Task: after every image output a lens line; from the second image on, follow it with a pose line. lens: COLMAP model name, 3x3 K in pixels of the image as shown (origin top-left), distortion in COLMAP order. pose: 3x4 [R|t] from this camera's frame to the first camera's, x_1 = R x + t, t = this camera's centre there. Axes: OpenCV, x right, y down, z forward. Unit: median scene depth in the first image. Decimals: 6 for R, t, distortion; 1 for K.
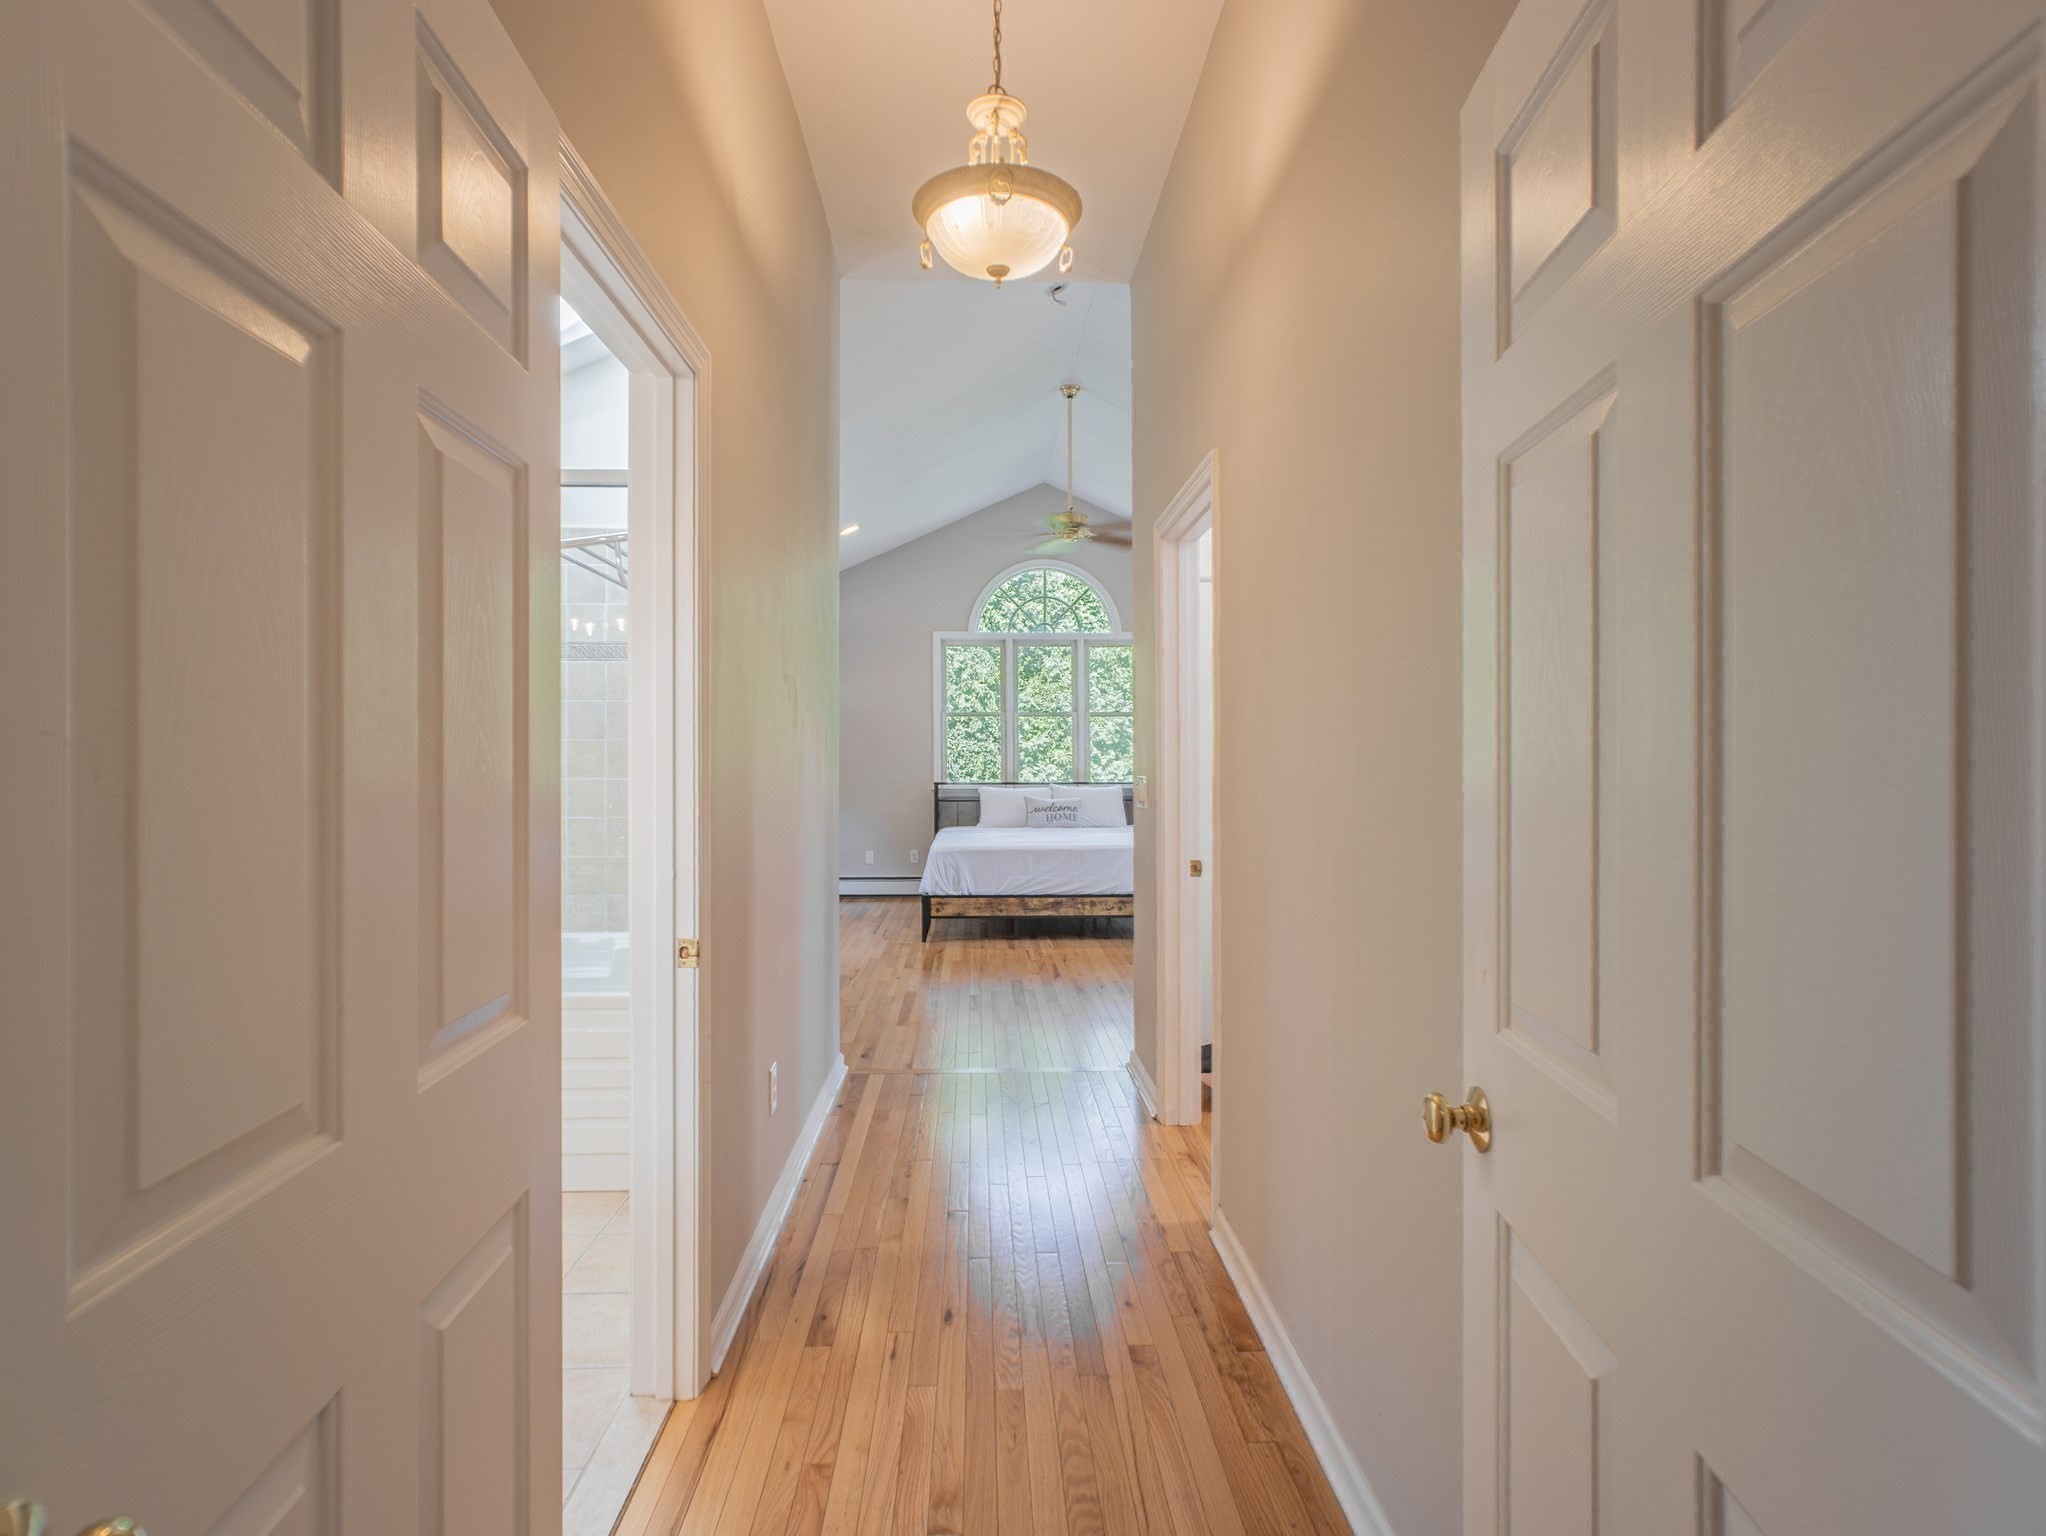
lens RADIAL K [[1047.8, 0, 1025.0], [0, 1047.8, 770.5], [0, 0, 1]] dist [-0.002971, -0.000107]
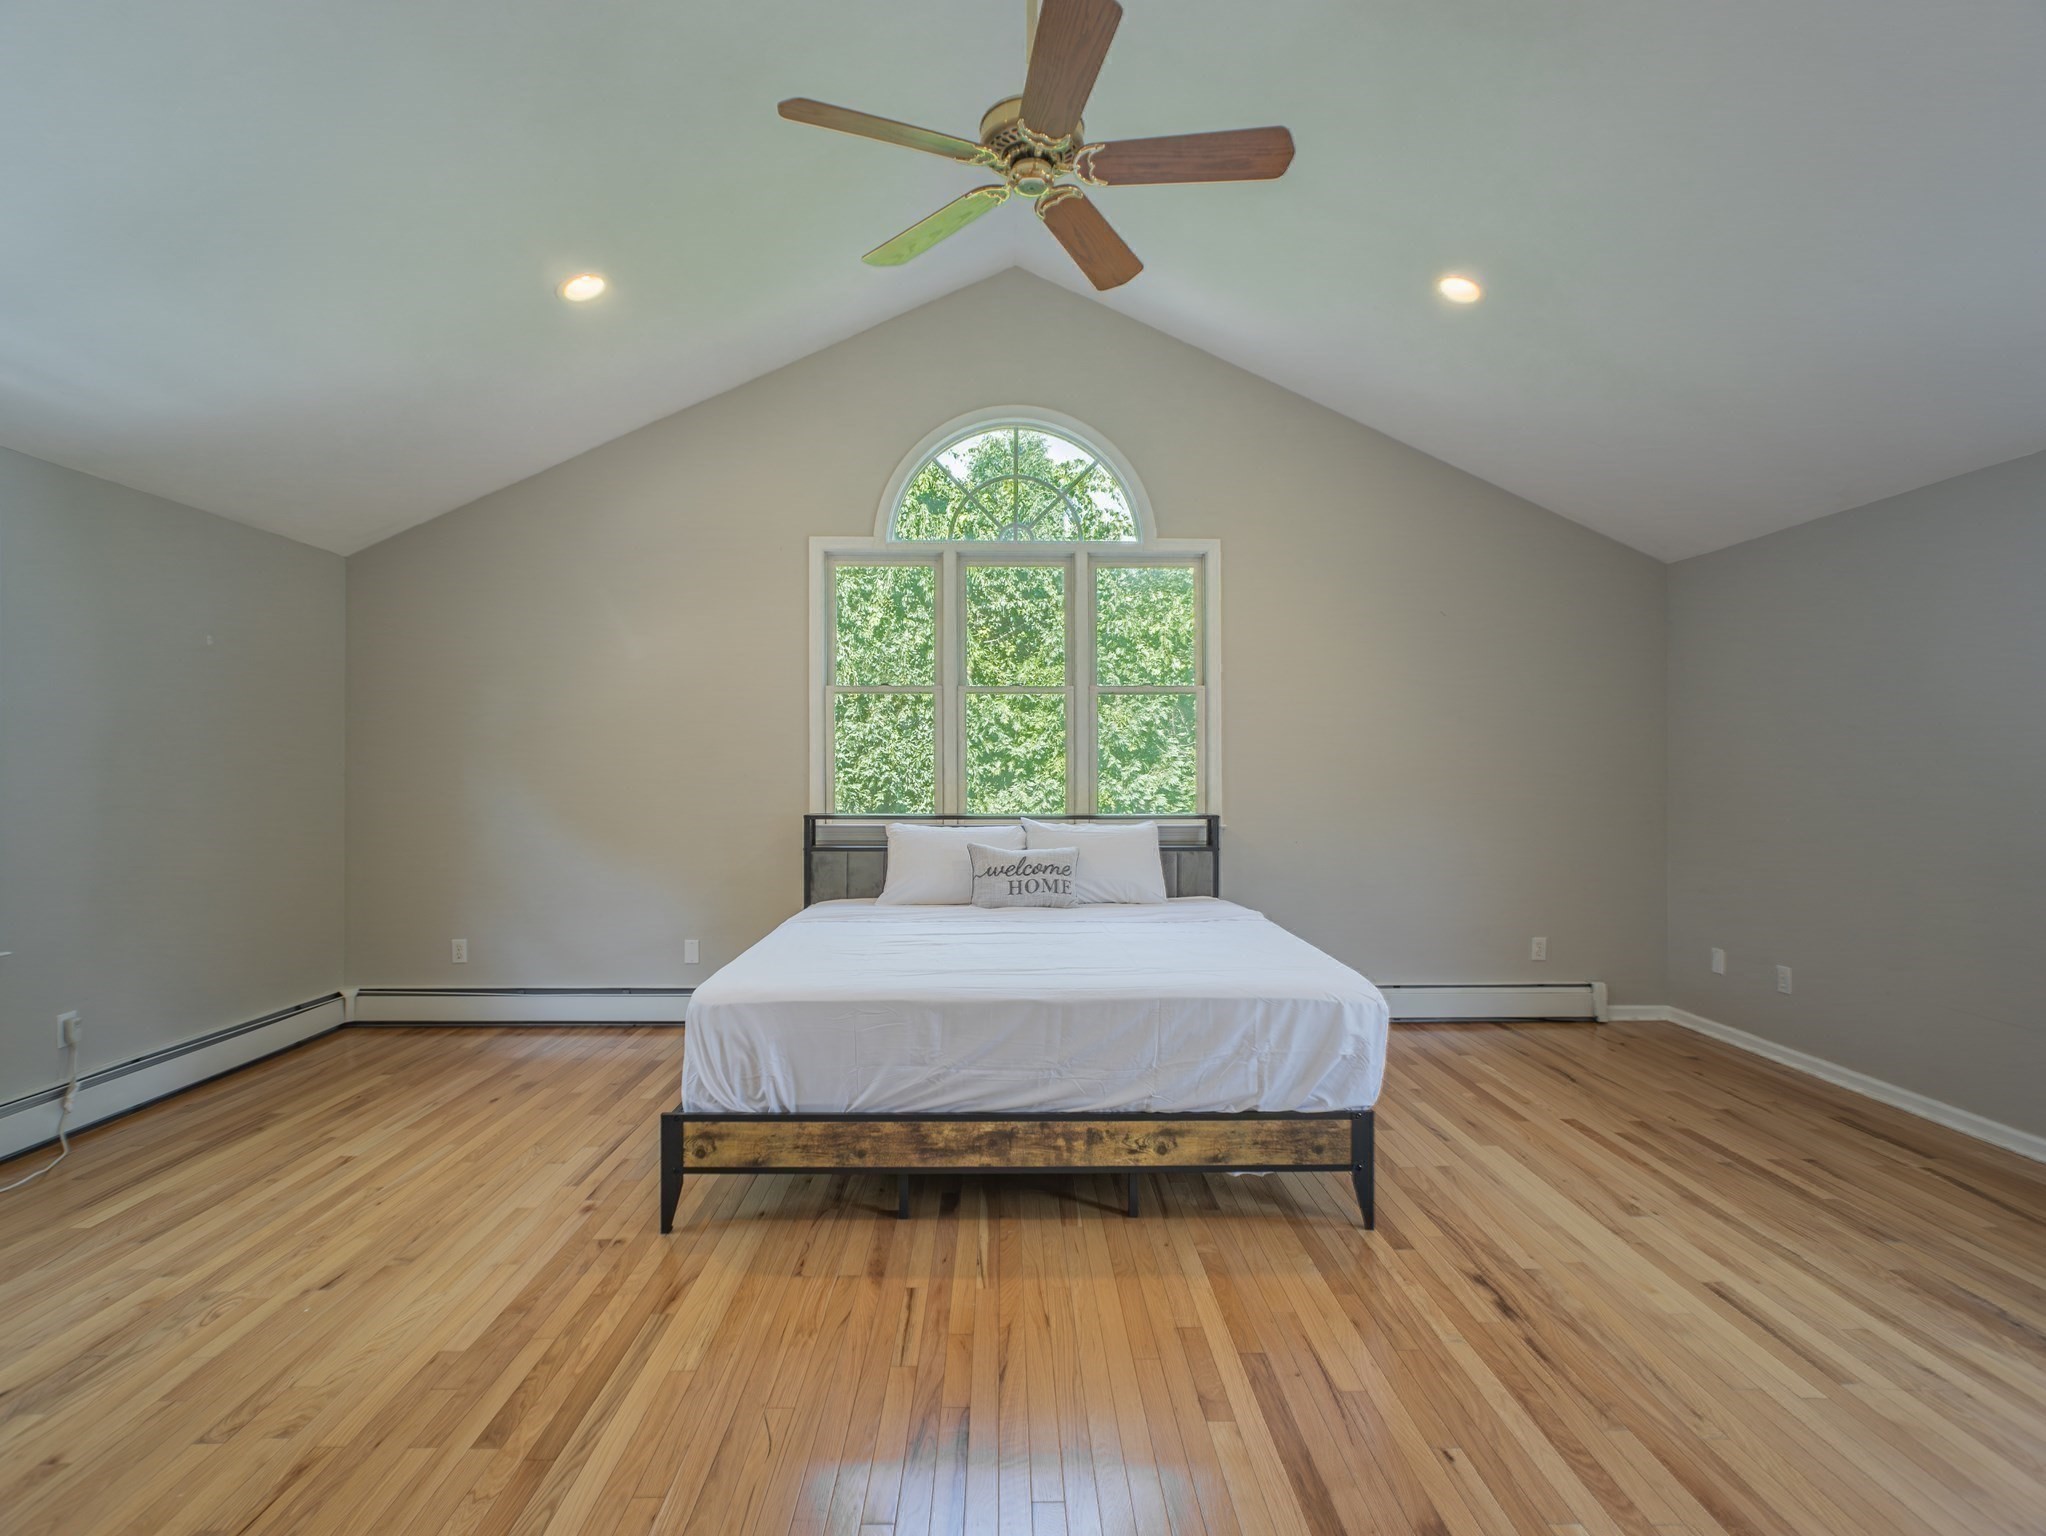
lens RADIAL K [[1047.8, 0, 1013.0], [0, 1047.8, 756.4], [0, 0, 1]] dist [-0.002971, -0.000107]
pose [[0.999464, 0.002454, -0.032638, 0.037622], [-0.003259, 0.999691, -0.024637, -0.005795], [0.032567, 0.024730, 0.999164, 0.480618]]
